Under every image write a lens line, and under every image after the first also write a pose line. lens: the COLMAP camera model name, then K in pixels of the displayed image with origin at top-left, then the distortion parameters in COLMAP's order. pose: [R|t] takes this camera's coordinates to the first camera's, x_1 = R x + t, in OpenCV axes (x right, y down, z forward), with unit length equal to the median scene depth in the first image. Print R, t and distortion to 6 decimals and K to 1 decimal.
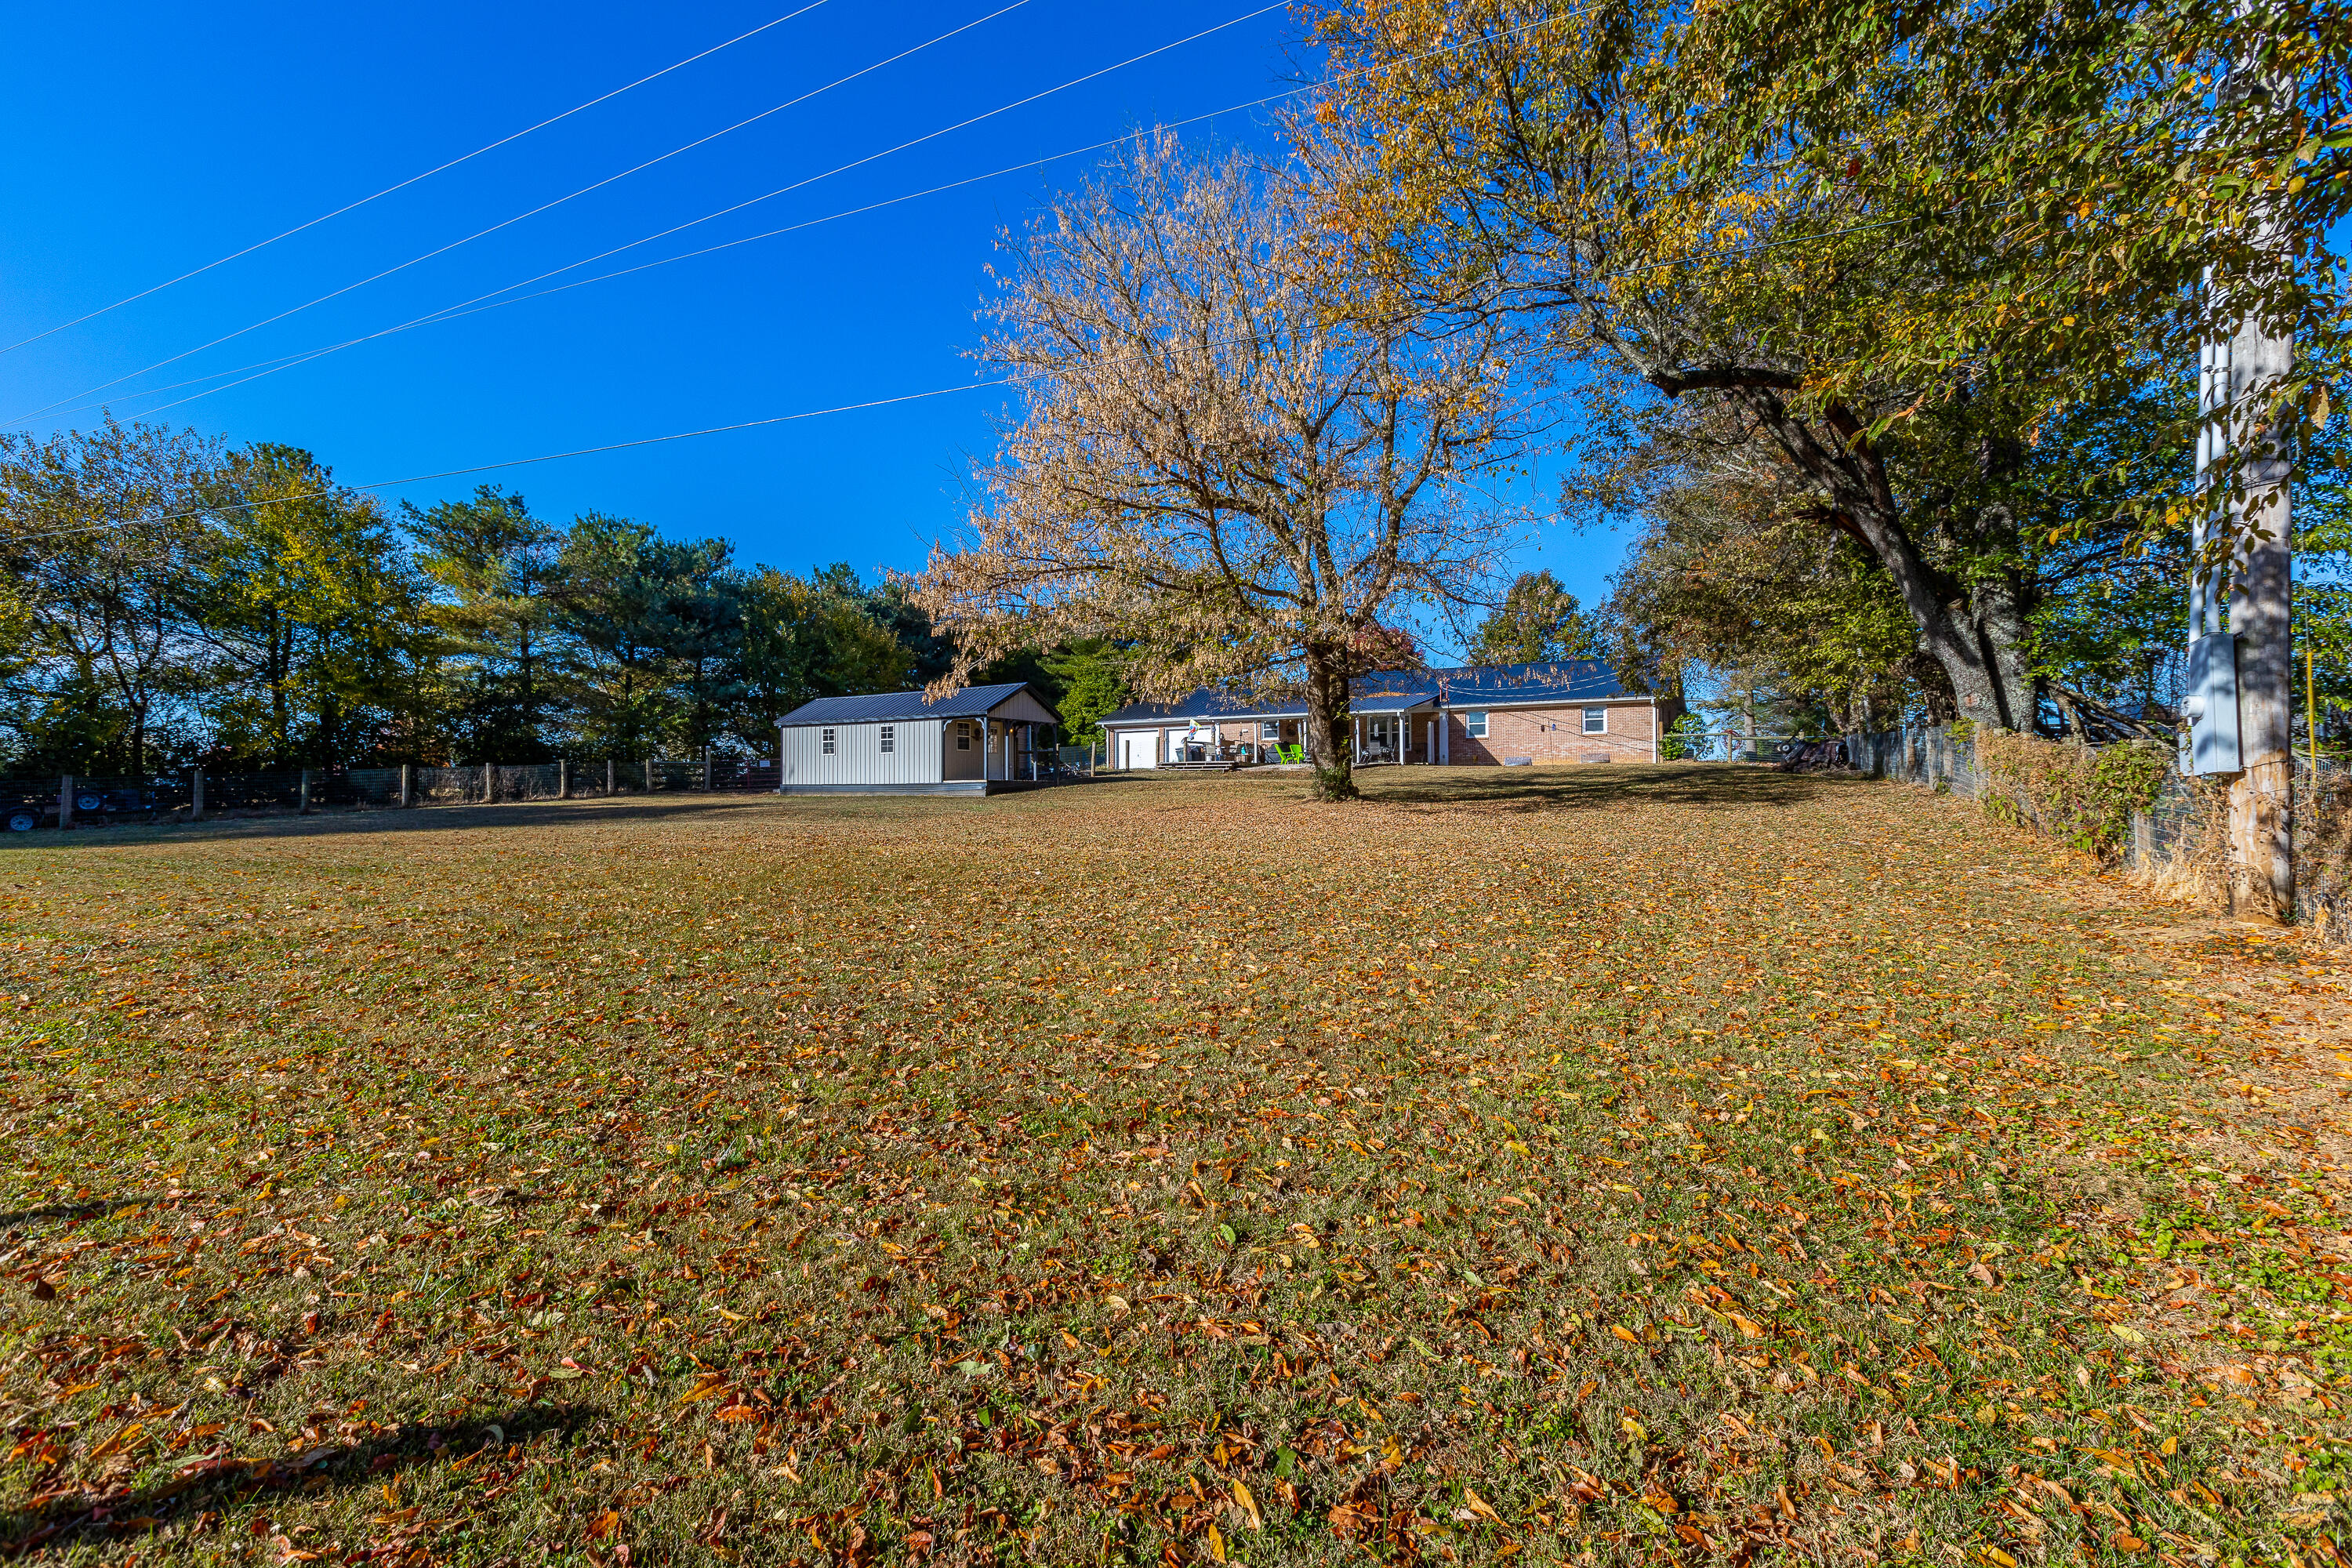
lens RADIAL K [[1066.3, 0, 1164.1], [0, 1066.3, 782.9], [0, 0, 1]] dist [0.003444, 0.000464]
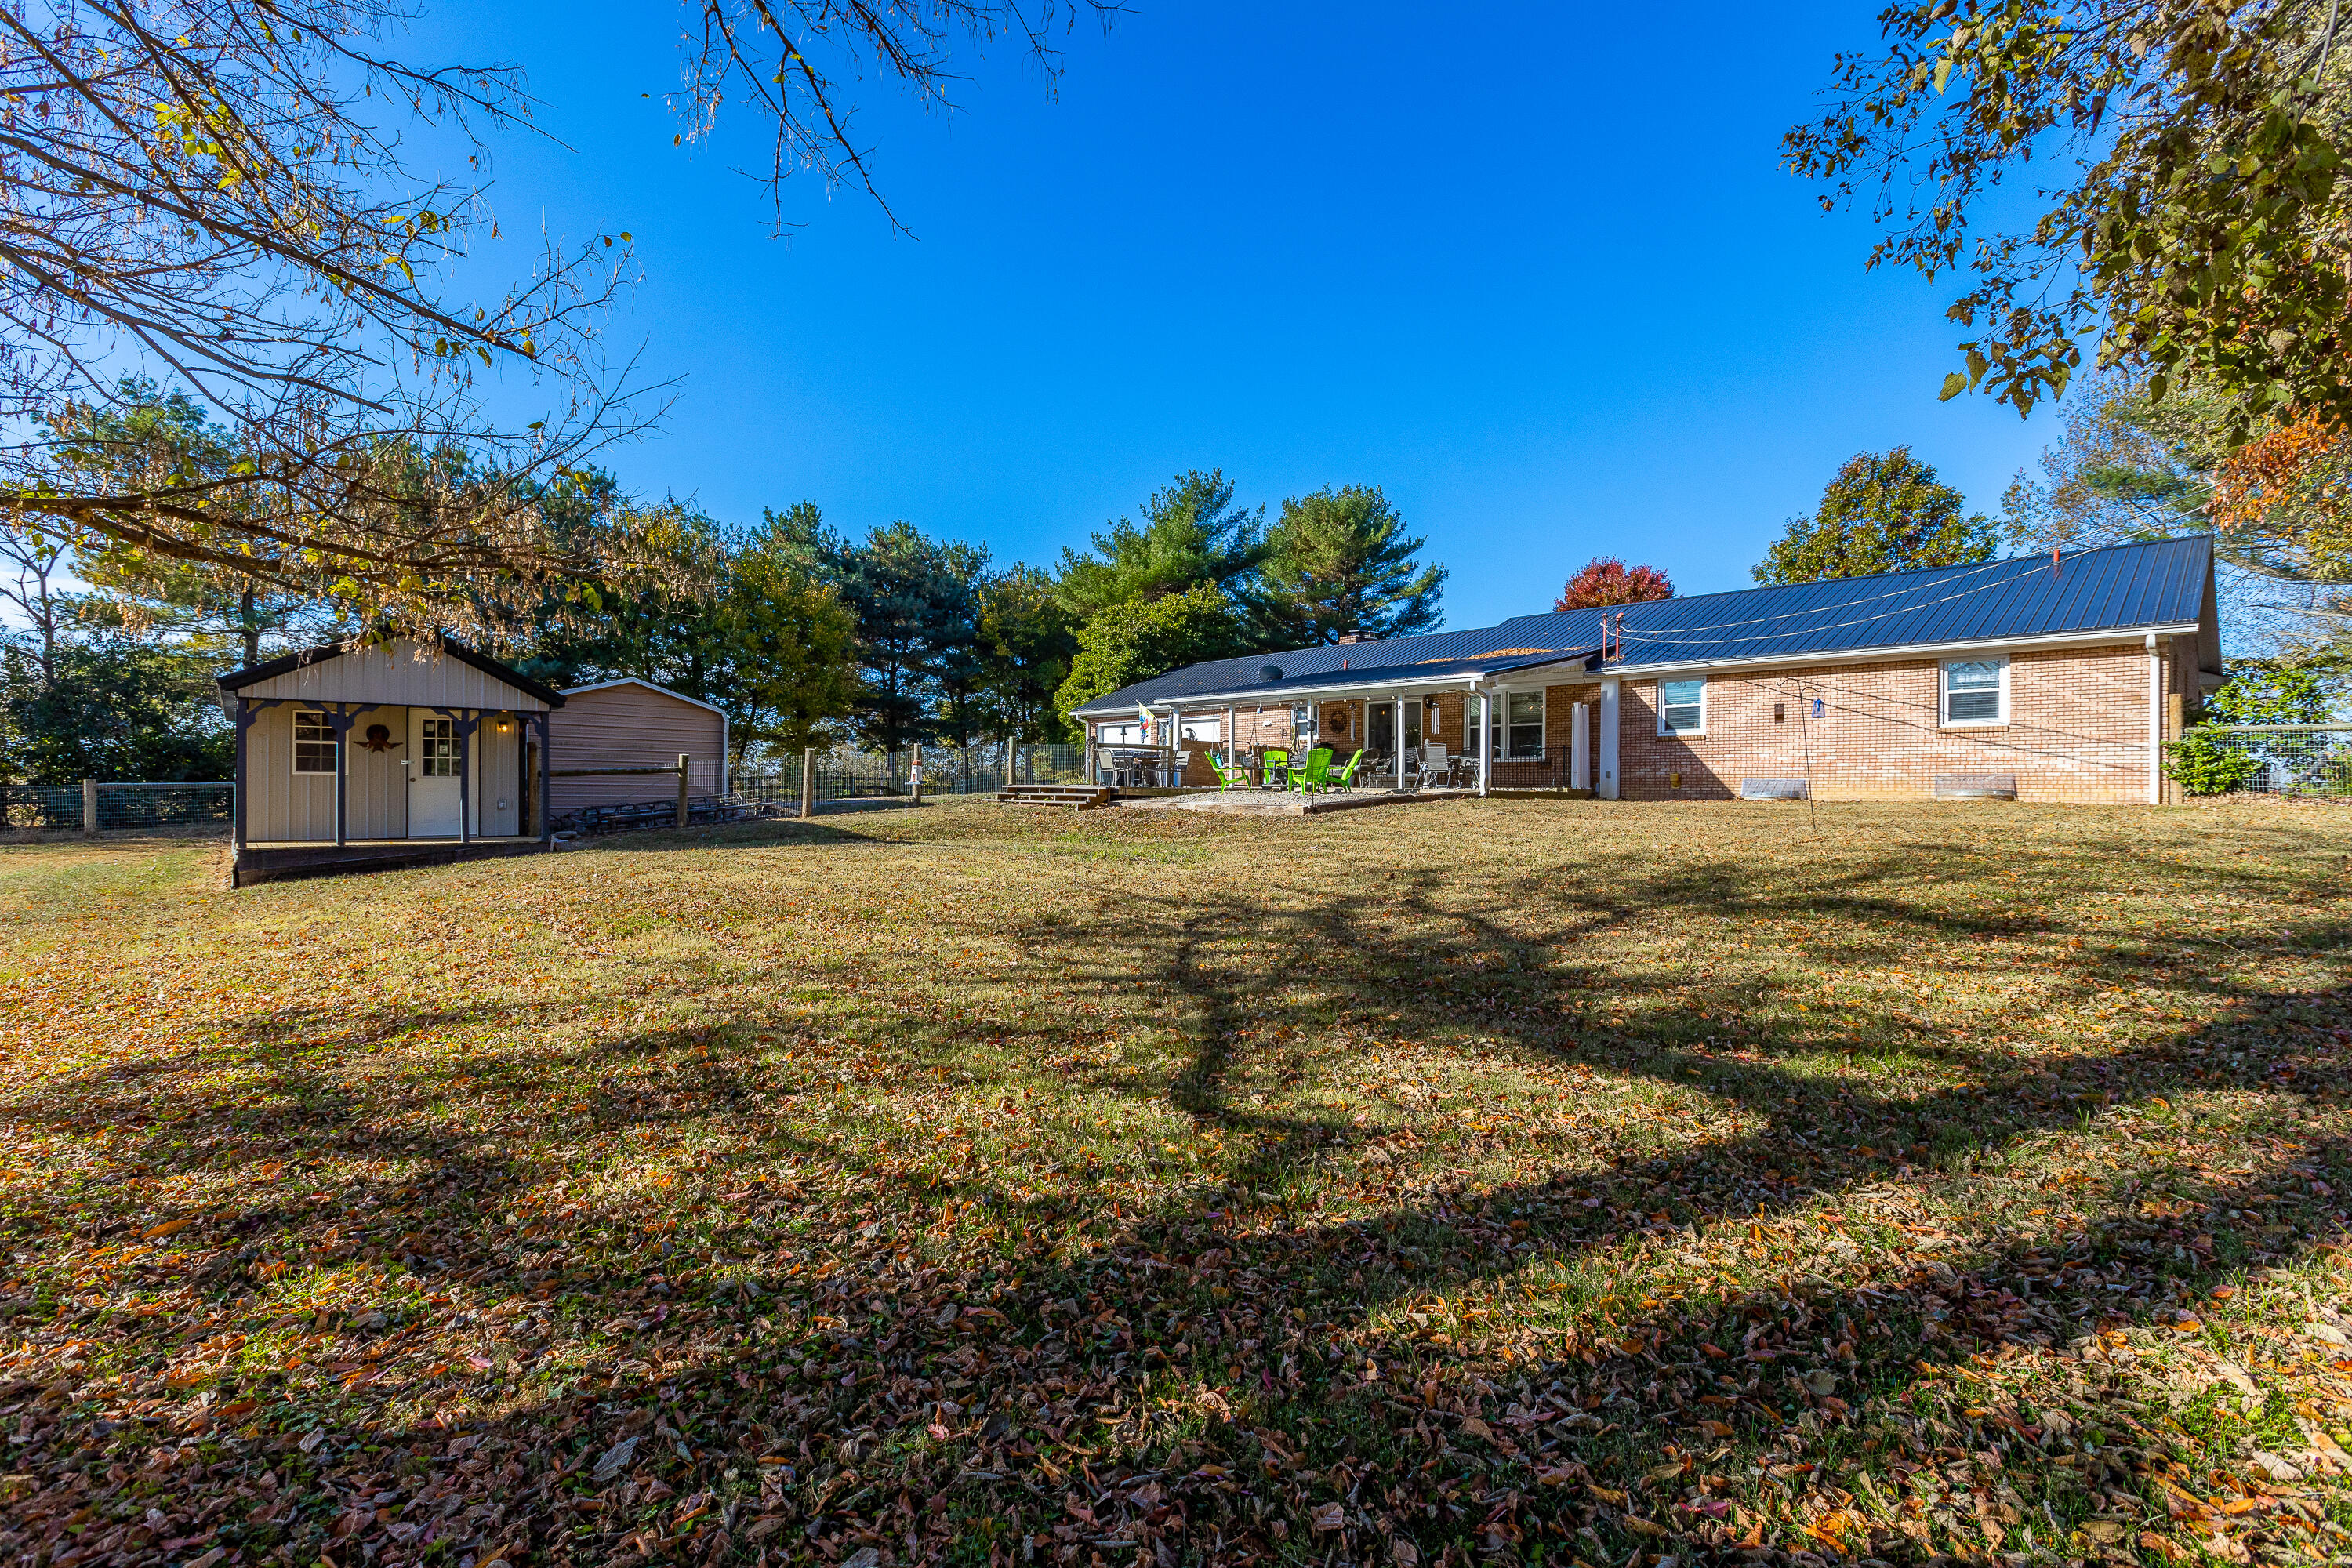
lens RADIAL K [[1066.3, 0, 1184.5], [0, 1066.3, 775.7], [0, 0, 1]] dist [0.003444, 0.000464]
pose [[0.963122, 0.006751, -0.268979, 0.222204], [-0.007158, 0.999974, -0.000531, -0.024808], [0.268968, 0.002437, 0.963146, 0.523367]]
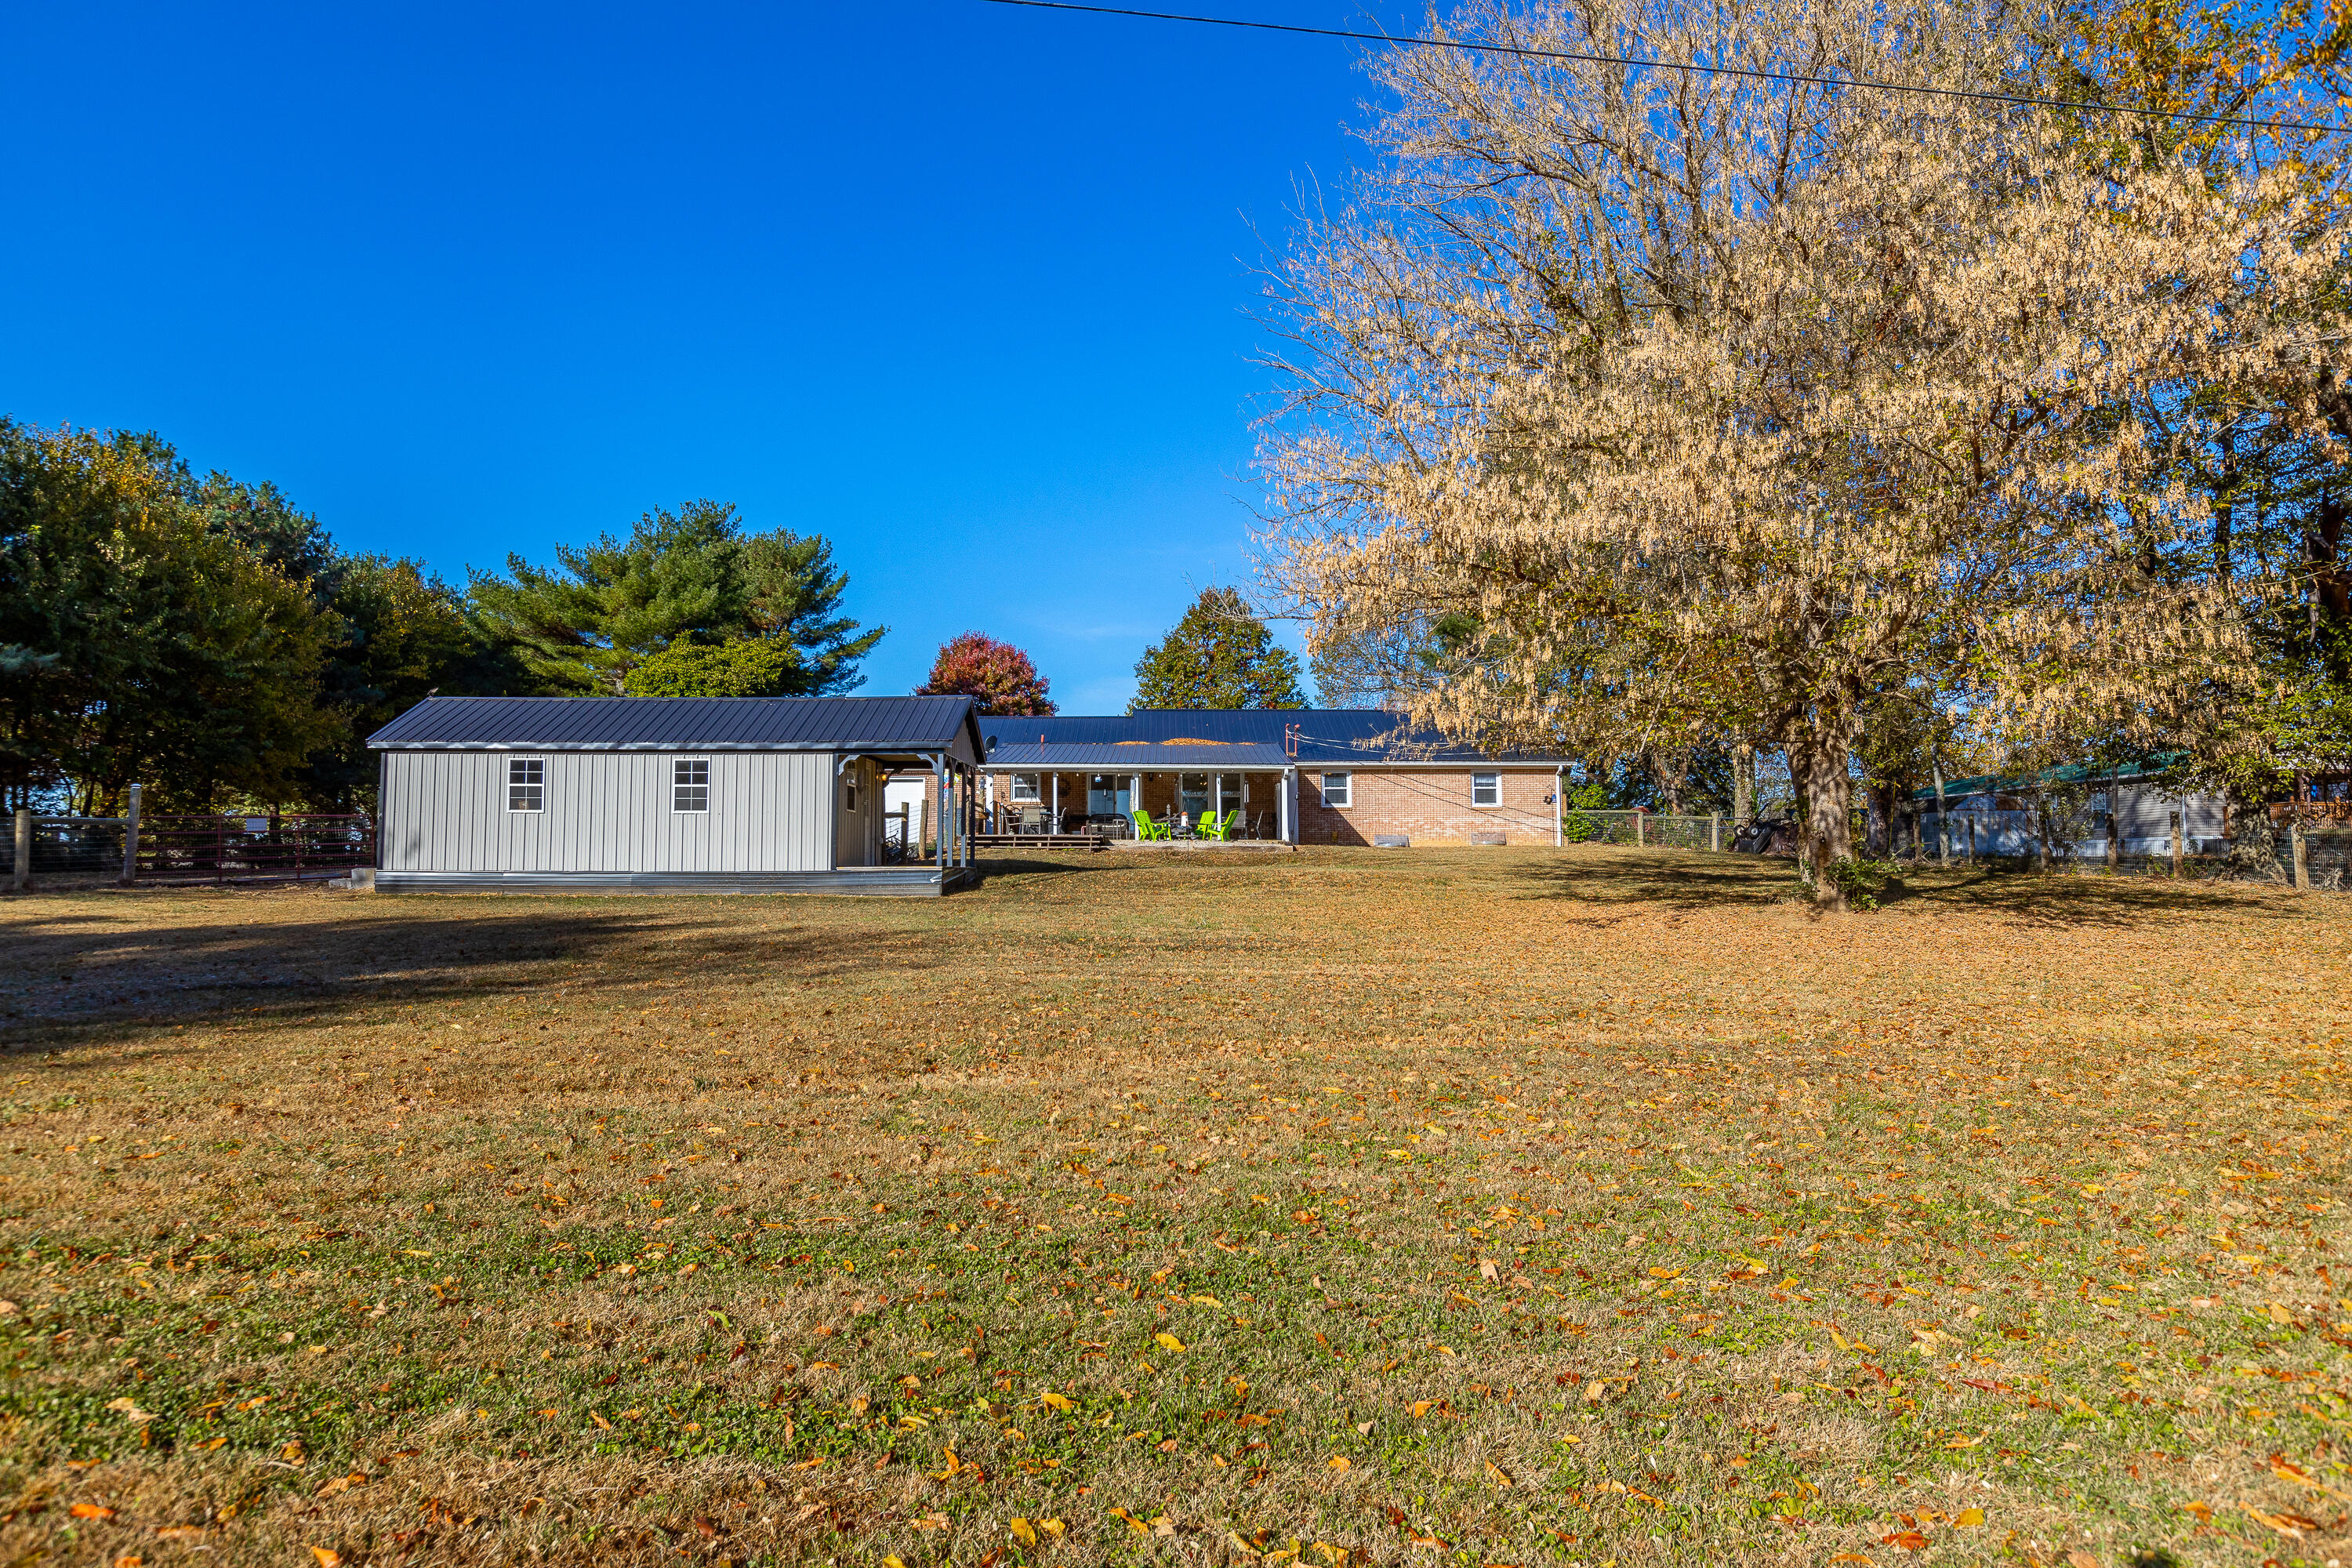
lens RADIAL K [[1486.2, 0, 1178.0], [0, 1486.2, 782.3], [0, 0, 1]] dist [0.001868, 0.000290]
pose [[0.850881, 0.034646, 0.524214, -0.352659], [-0.007110, 0.998491, -0.054451, -0.003572], [-0.525310, 0.042604, 0.849844, 0.200846]]
